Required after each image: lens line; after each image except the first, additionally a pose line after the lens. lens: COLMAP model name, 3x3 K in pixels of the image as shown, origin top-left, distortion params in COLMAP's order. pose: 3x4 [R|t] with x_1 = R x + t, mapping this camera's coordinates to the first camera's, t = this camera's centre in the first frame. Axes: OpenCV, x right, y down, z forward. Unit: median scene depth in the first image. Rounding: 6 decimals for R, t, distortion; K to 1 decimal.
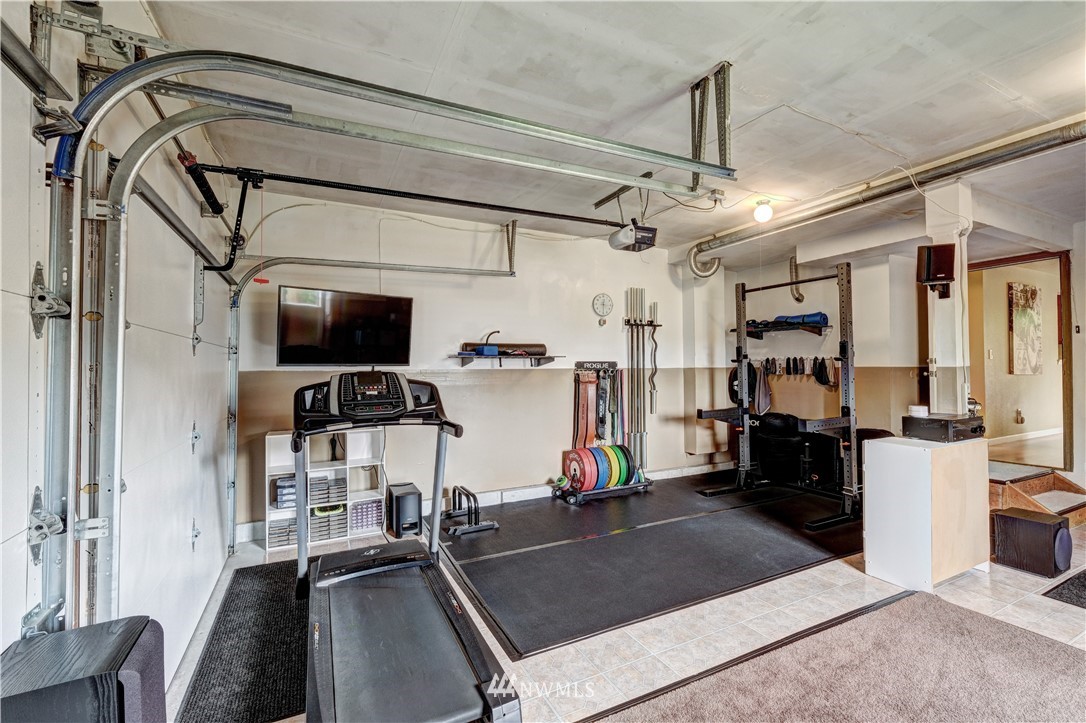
lens RADIAL K [[453.7, 0, 543.0], [0, 453.7, 361.5], [0, 0, 1]] dist [0.000588, 0.000009]
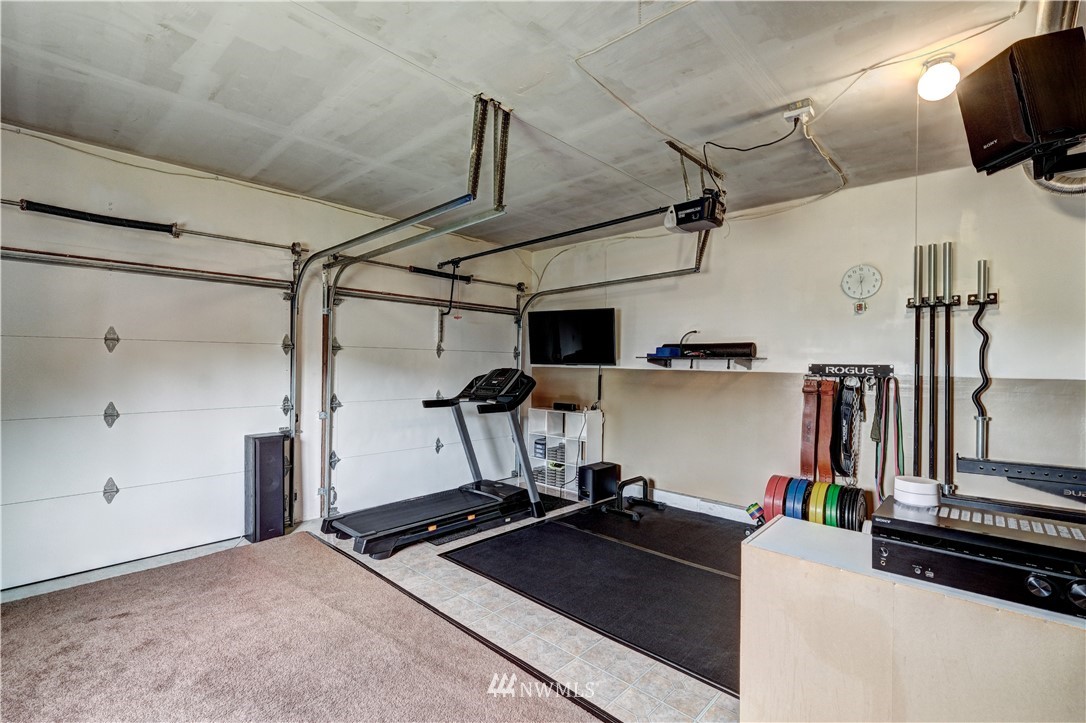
lens RADIAL K [[475.6, 0, 543.0], [0, 475.6, 361.5], [0, 0, 1]] dist [-0.001751, -0.000261]
pose [[0.369944, 0.009559, -0.929005, 0.653518], [-0.006014, 0.999951, 0.007894, -0.008001], [0.929035, 0.002667, 0.369983, 0.302916]]
